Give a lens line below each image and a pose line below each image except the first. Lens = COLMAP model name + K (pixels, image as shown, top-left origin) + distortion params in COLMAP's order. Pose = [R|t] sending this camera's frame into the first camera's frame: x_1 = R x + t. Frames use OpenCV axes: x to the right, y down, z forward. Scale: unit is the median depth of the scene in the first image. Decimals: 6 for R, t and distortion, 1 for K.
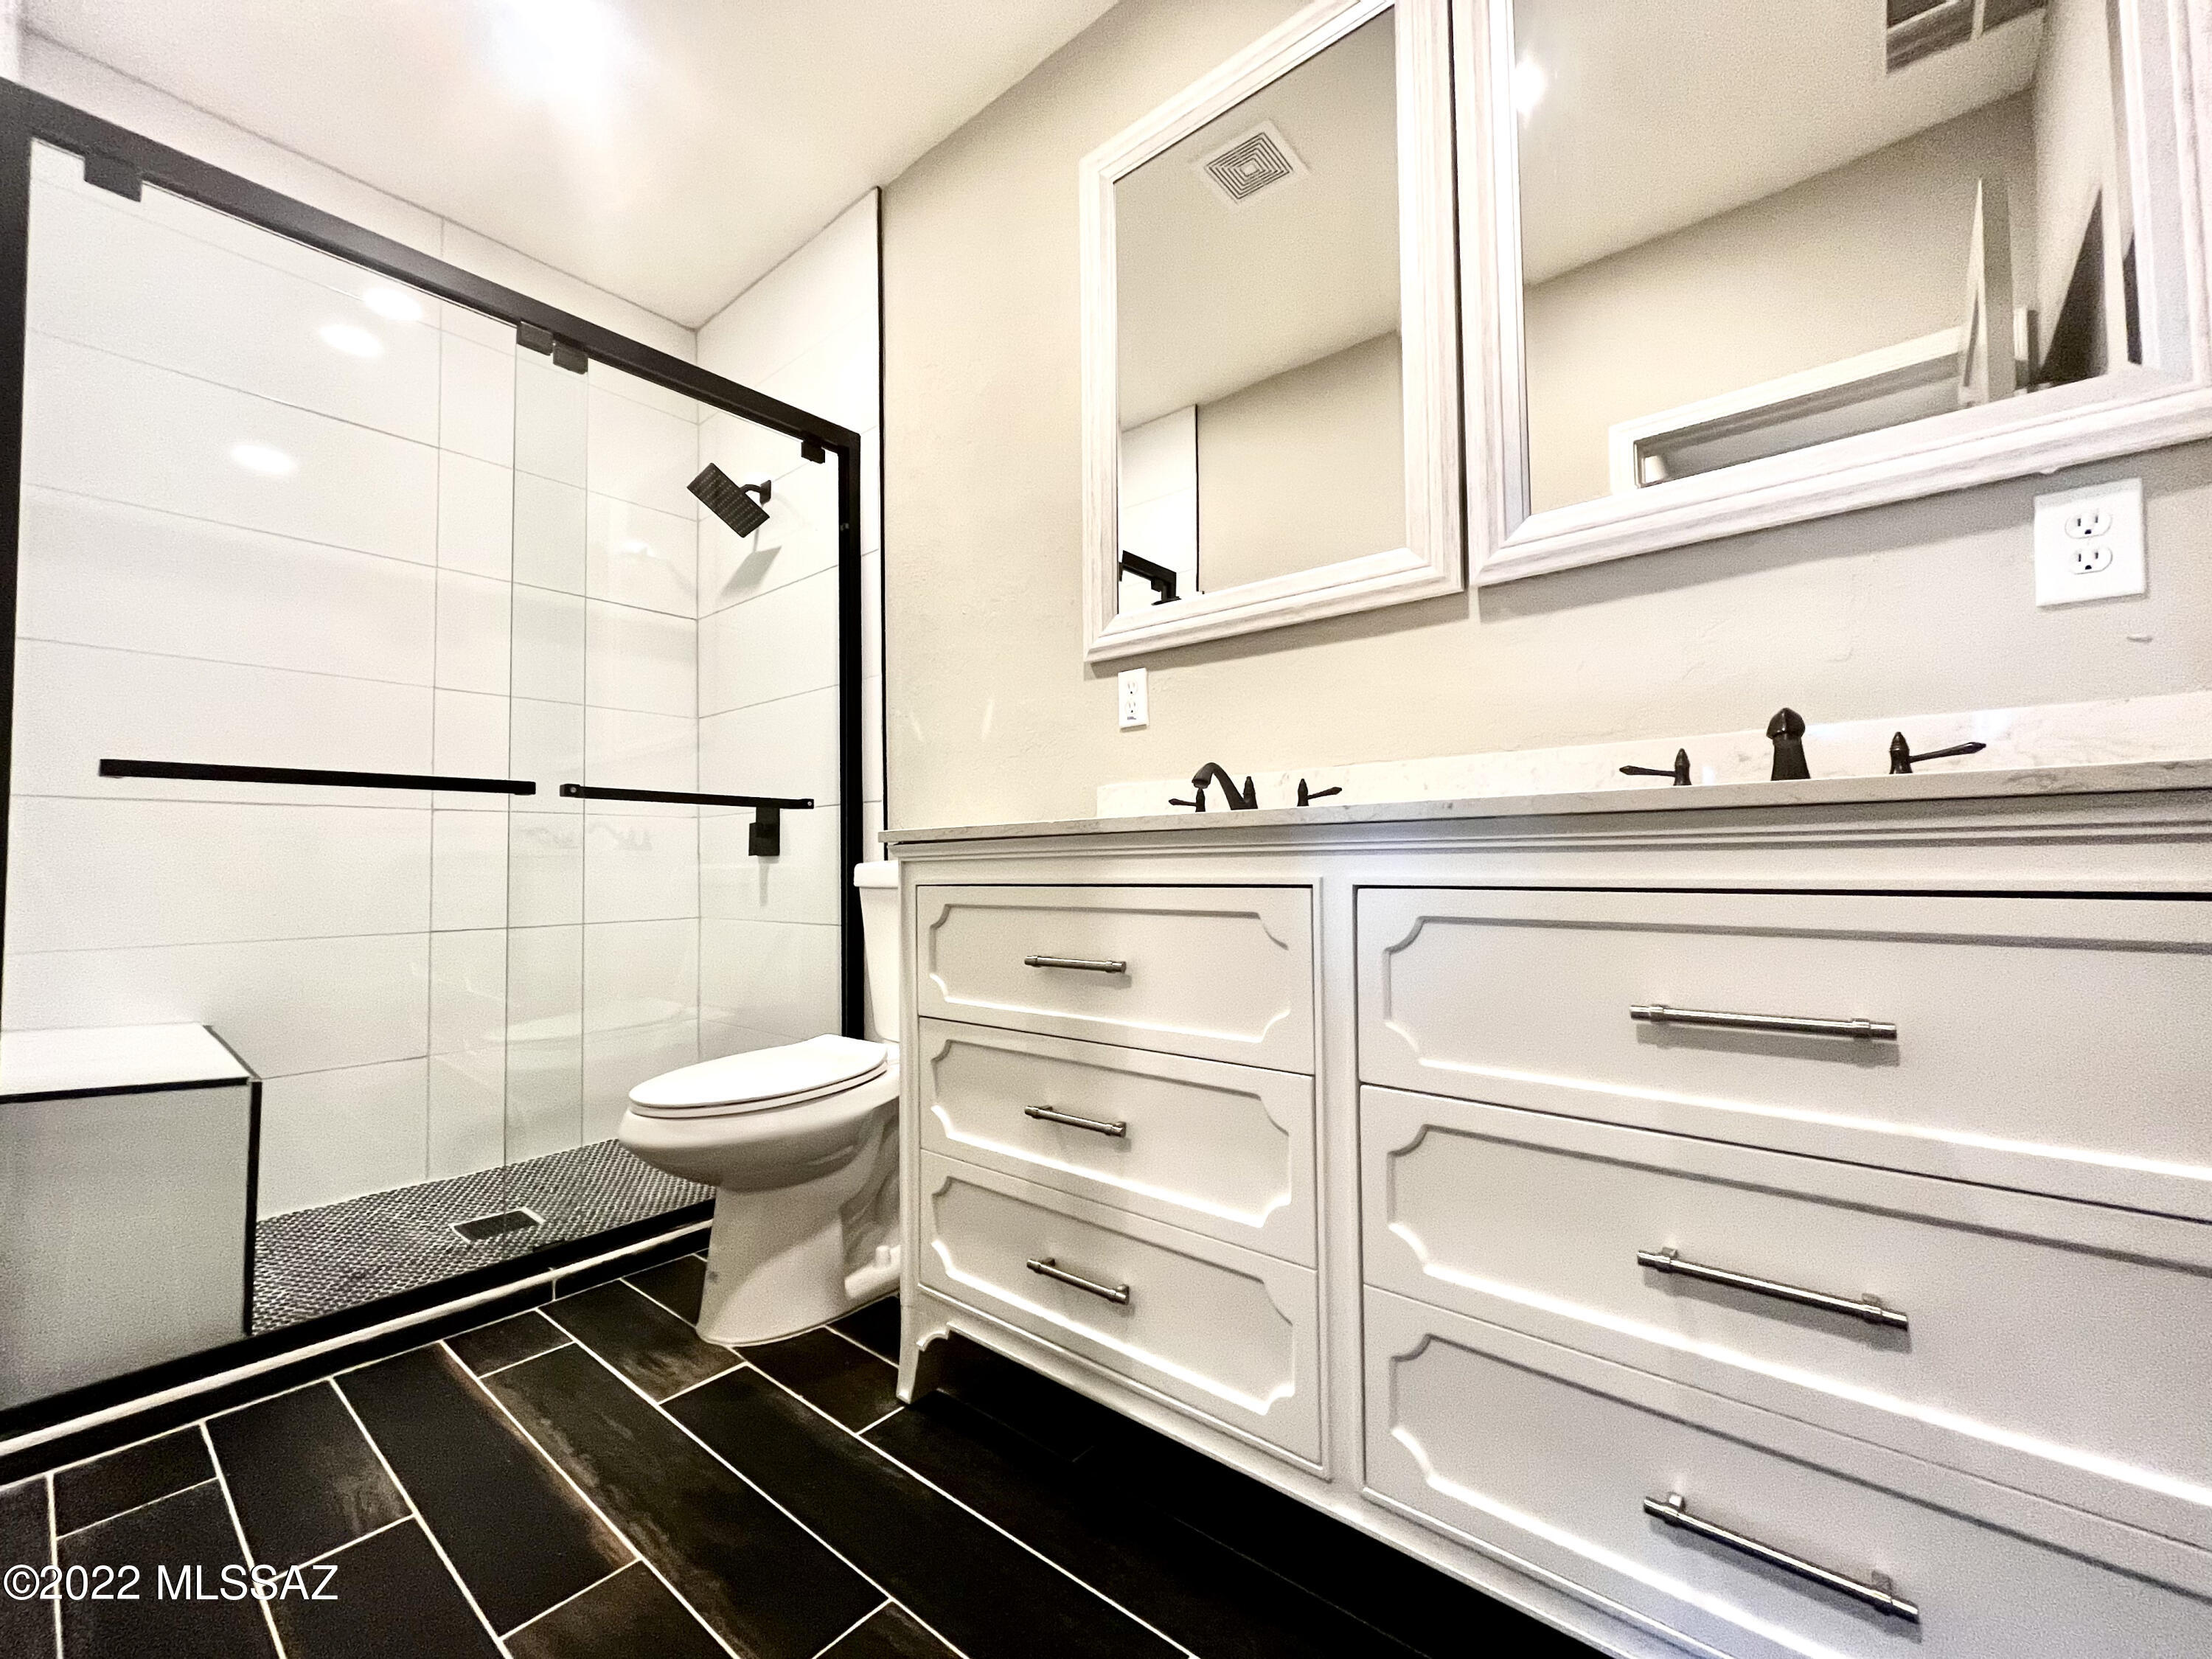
lens RADIAL K [[894.4, 0, 1097.0], [0, 894.4, 831.3], [0, 0, 1]] dist [-0.003982, 0.000356]
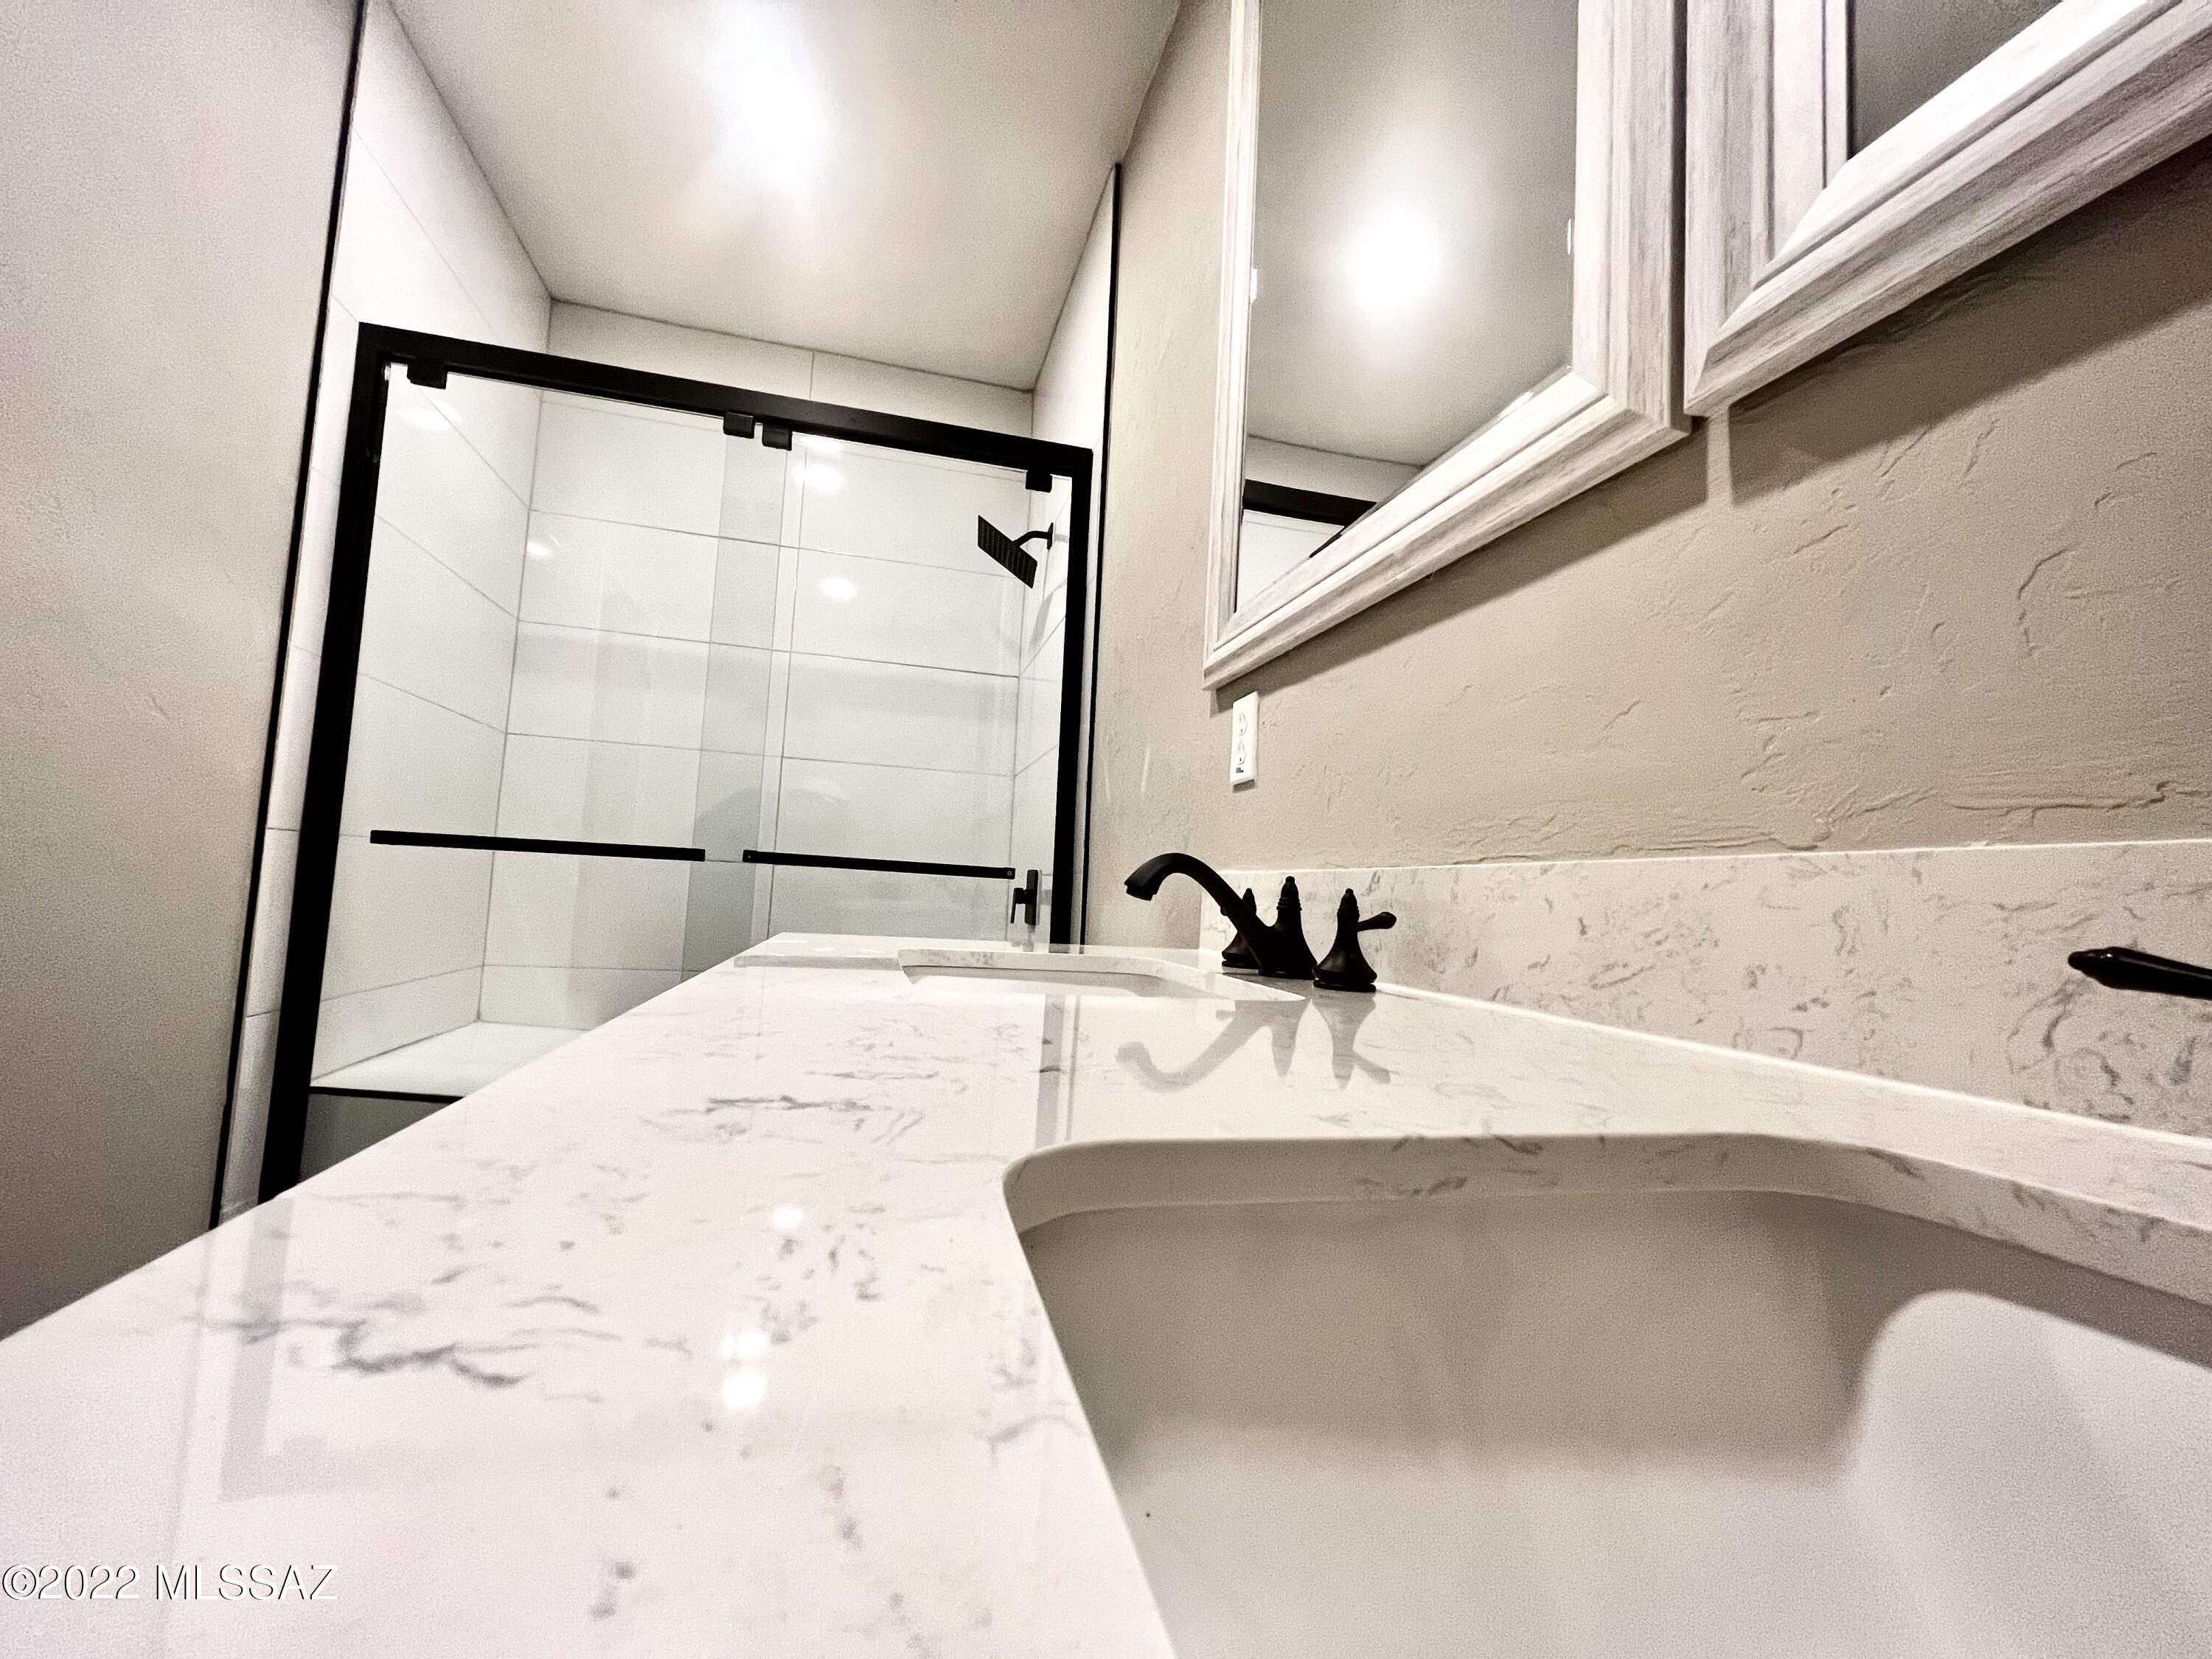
lens RADIAL K [[894.4, 0, 1094.9], [0, 894.4, 831.8], [0, 0, 1]] dist [-0.003982, 0.000356]
pose [[0.817371, 0.011302, -0.576001, 0.381877], [-0.040471, 0.998464, -0.037839, -0.062754], [0.574689, 0.054240, 0.816573, 0.486736]]
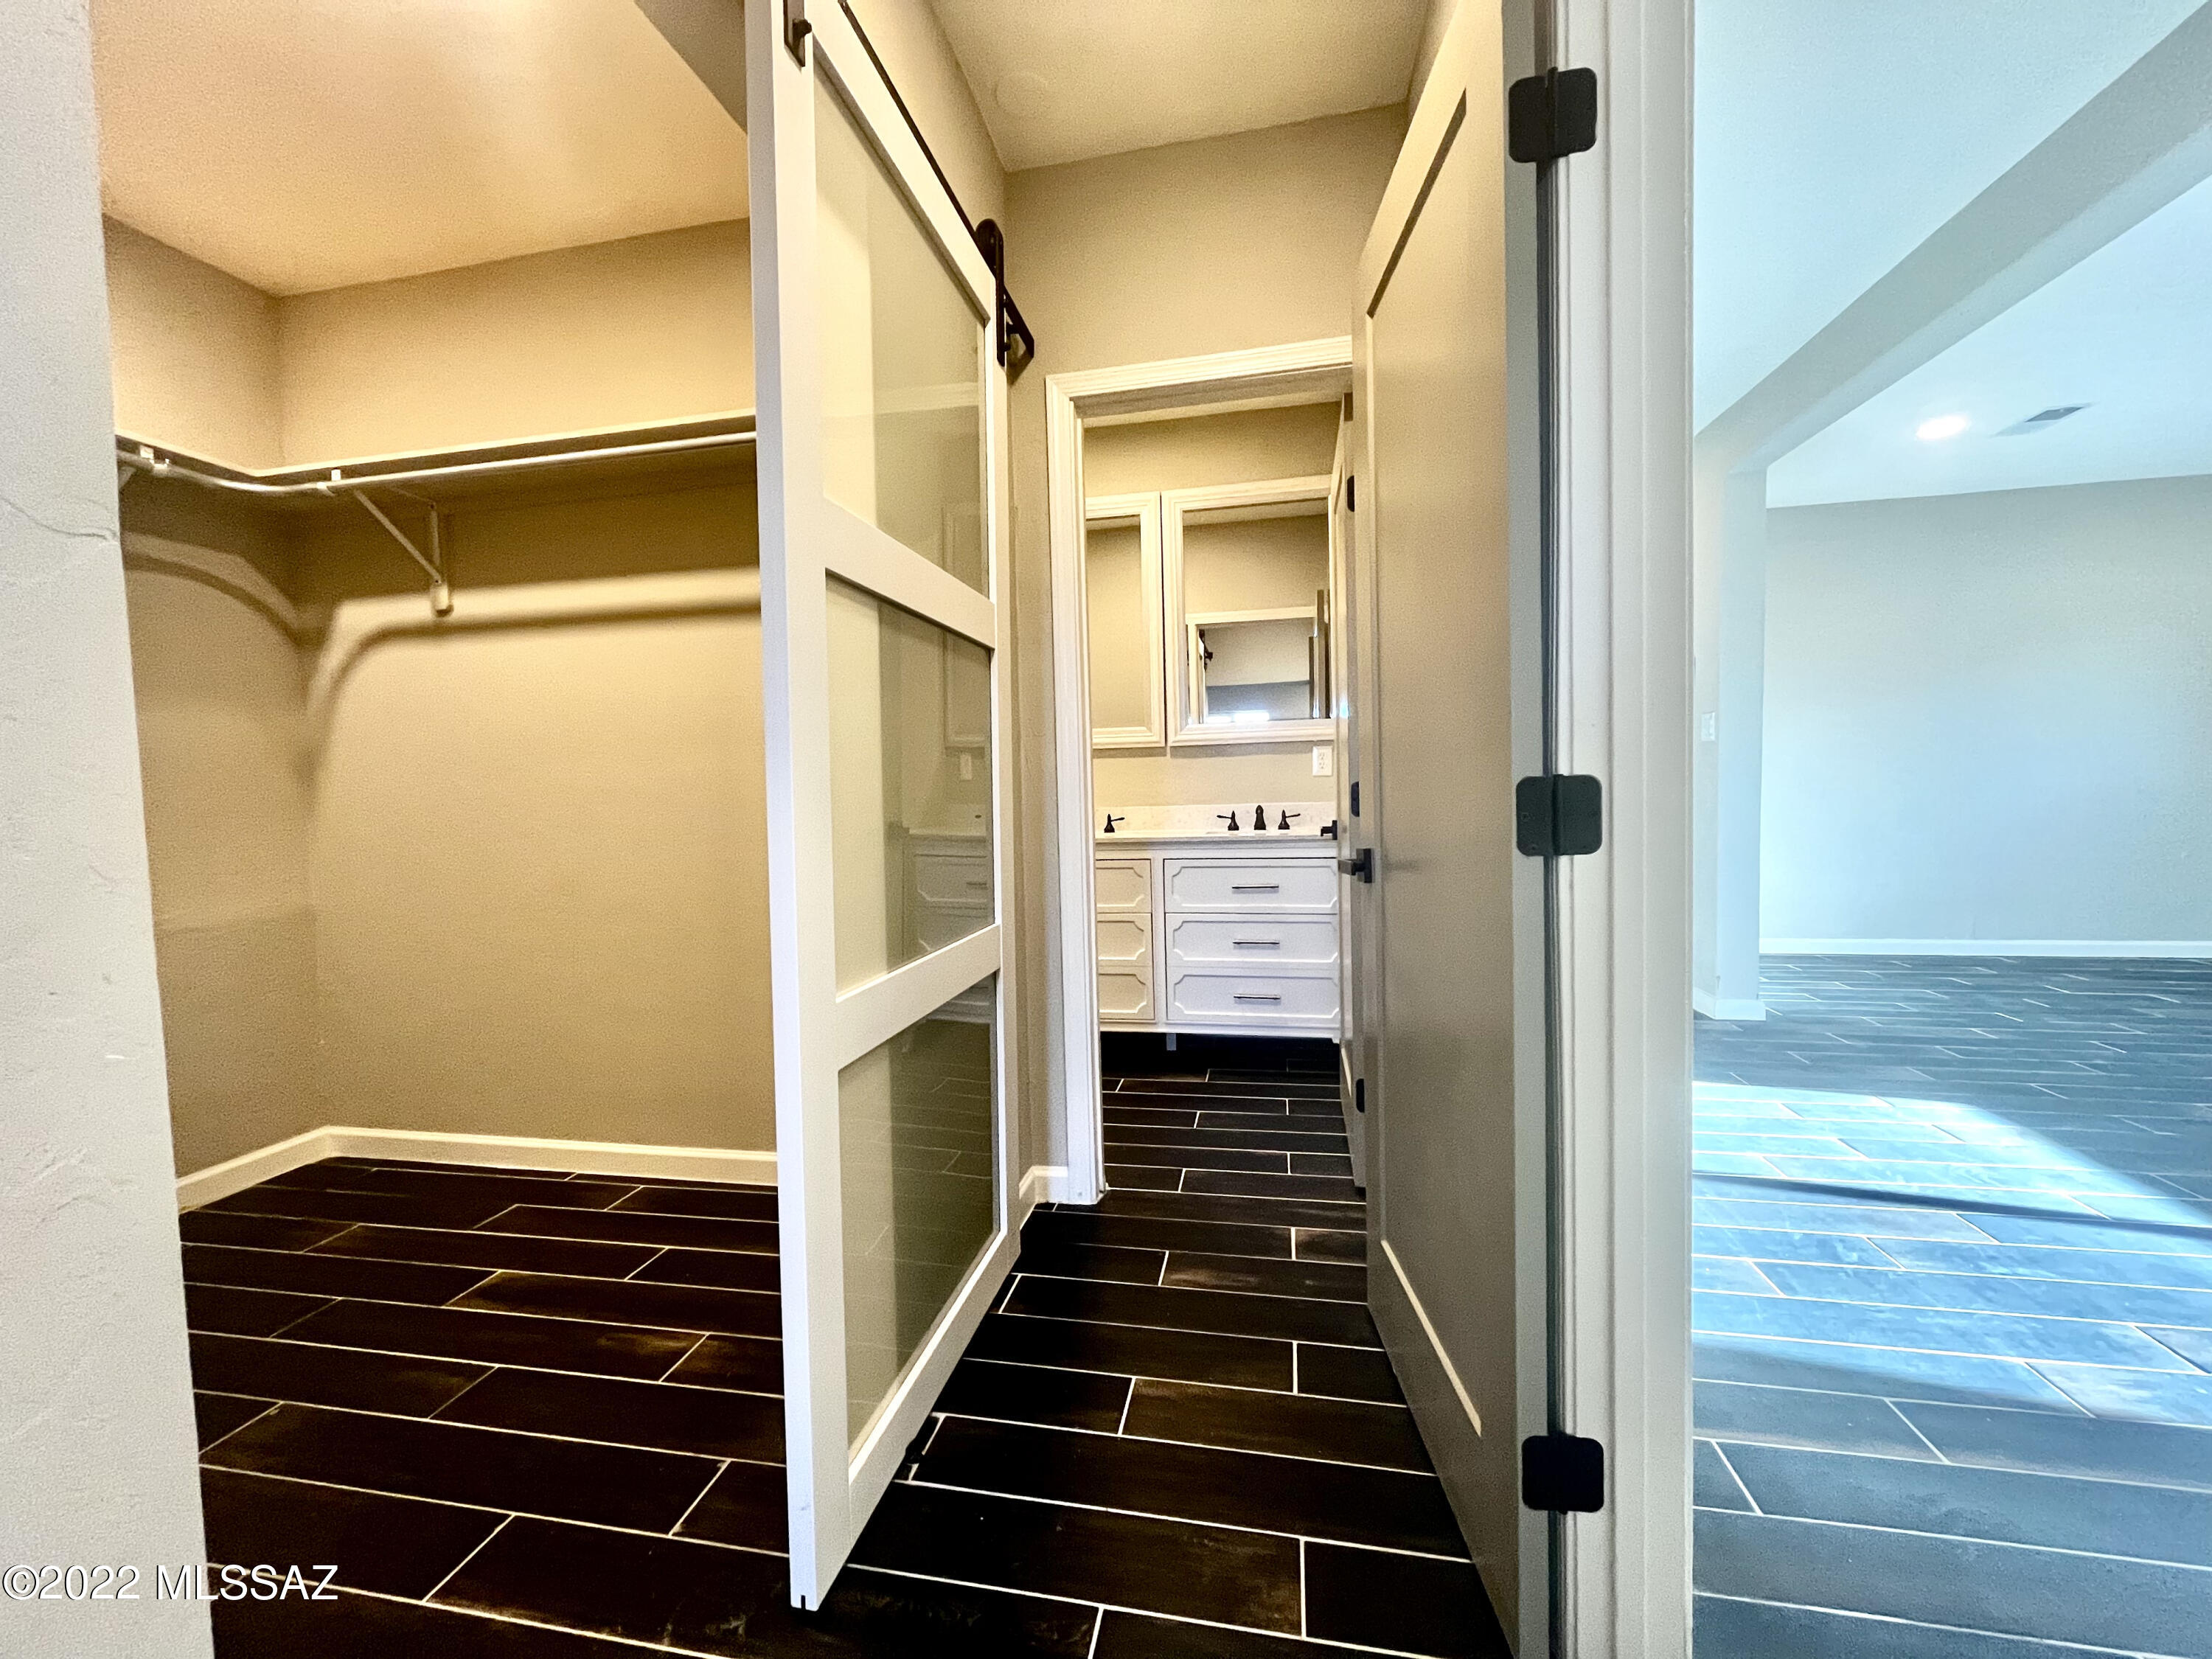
lens RADIAL K [[894.4, 0, 1105.8], [0, 894.4, 833.1], [0, 0, 1]] dist [-0.003982, 0.000356]
pose [[0.870225, -0.033007, 0.491547, -1.016345], [-0.004524, 0.997176, 0.074969, -0.188358], [-0.492633, -0.067463, 0.867618, -1.207381]]
